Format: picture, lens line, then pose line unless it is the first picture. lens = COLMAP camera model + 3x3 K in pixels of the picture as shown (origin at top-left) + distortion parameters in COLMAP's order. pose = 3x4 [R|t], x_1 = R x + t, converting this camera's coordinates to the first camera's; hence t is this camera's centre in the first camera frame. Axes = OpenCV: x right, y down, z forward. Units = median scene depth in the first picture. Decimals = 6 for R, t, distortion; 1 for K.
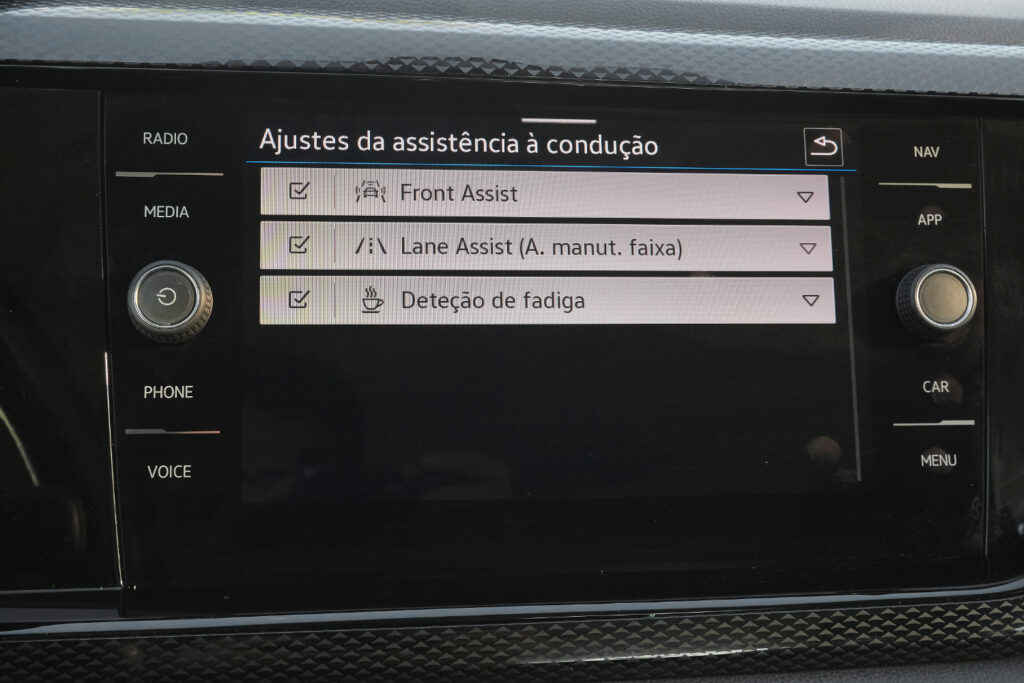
lens RADIAL K [[1474.3, 0, 525.4], [0, 1474.3, 344.1], [0, 0, 1]] dist [0.013207, -0.001992]
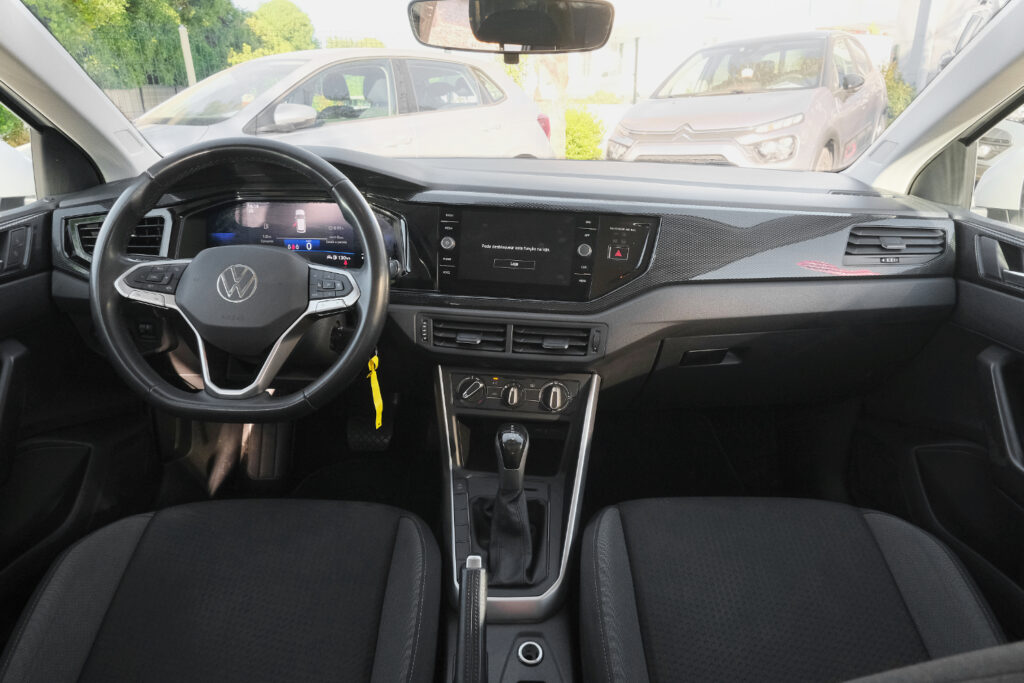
lens RADIAL K [[660.9, 0, 512.0], [0, 660.9, 341.5], [0, 0, 1]] dist [0.005212, 0.004557]
pose [[0.952435, 0.095554, -0.289373, 0.757404], [-0.058730, 0.989323, 0.133384, -0.009099], [0.299029, -0.110045, 0.947878, -1.389479]]
